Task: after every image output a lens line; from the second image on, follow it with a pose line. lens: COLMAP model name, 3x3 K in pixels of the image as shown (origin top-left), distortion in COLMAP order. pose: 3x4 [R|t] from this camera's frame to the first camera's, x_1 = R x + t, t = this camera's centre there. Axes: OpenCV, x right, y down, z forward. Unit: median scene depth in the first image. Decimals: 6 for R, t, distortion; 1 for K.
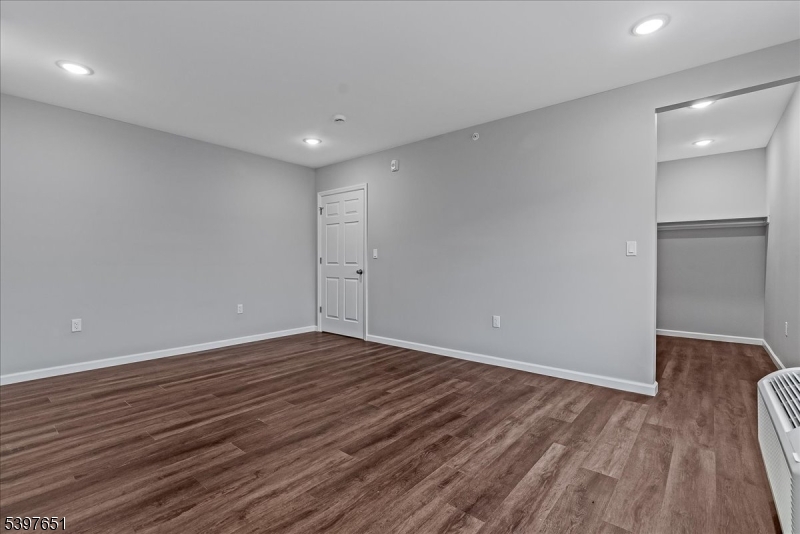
lens RADIAL K [[372.4, 0, 402.3], [0, 372.4, 259.7], [0, 0, 1]] dist [-0.030570, -0.000008]
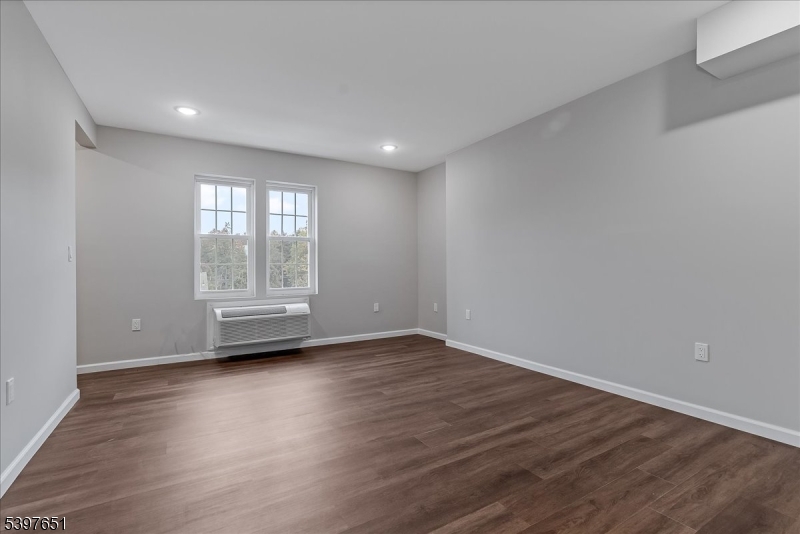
lens RADIAL K [[364.8, 0, 404.0], [0, 364.8, 265.4], [0, 0, 1]] dist [-0.012031, 0.000251]
pose [[-0.947533, 0.004386, 0.319627, -0.648477], [0.000297, 0.999917, -0.012842, 0.019650], [-0.319656, -0.012073, -0.947457, 2.178537]]
